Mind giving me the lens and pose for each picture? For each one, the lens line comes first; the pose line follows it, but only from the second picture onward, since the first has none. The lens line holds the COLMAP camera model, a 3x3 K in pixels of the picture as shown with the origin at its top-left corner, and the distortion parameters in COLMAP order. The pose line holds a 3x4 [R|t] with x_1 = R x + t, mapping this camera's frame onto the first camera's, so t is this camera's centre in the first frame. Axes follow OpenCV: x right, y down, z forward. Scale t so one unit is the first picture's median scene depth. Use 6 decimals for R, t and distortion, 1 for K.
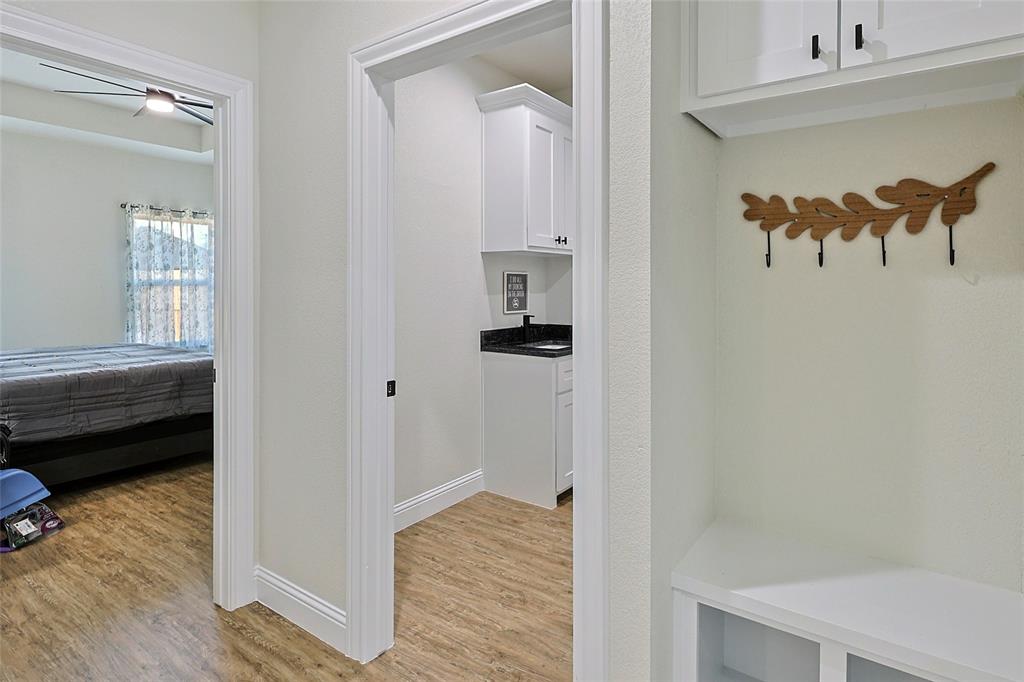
lens RADIAL K [[563.9, 0, 509.6], [0, 563.9, 292.9], [0, 0, 1]] dist [0.004282, 0.000534]
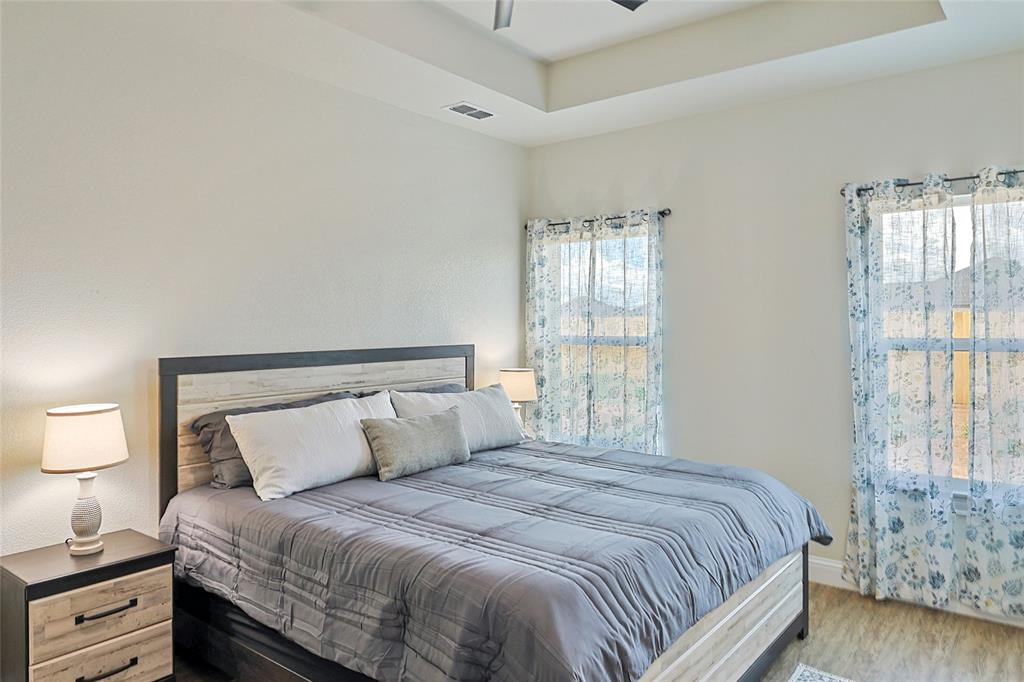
lens RADIAL K [[674.1, 0, 506.1], [0, 674.1, 330.3], [0, 0, 1]] dist [0.006774, 0.002136]
pose [[-0.048054, 0.012120, -0.998771, -0.058827], [-0.006751, 0.999900, 0.012459, -0.034655], [0.998822, 0.007342, -0.047968, 0.707914]]
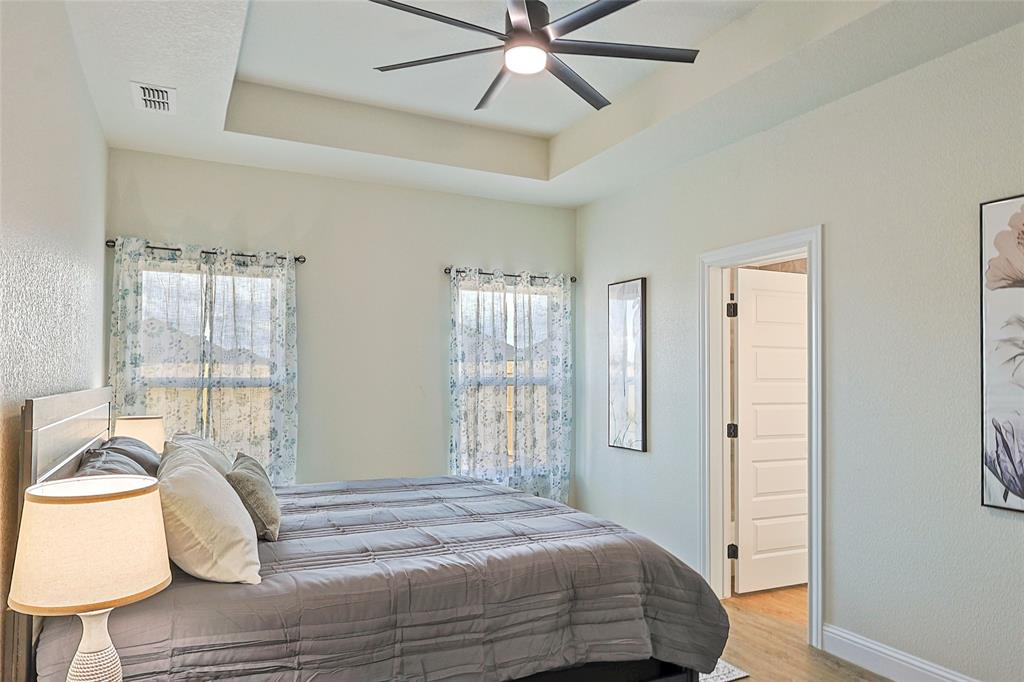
lens RADIAL K [[674.1, 0, 478.3], [0, 674.1, 367.8], [0, 0, 1]] dist [0.006774, 0.002136]
pose [[0.872536, -0.004095, -0.488533, -0.237891], [-0.008908, 0.999665, -0.024290, -0.014525], [0.488469, 0.025545, 0.872207, 0.288151]]
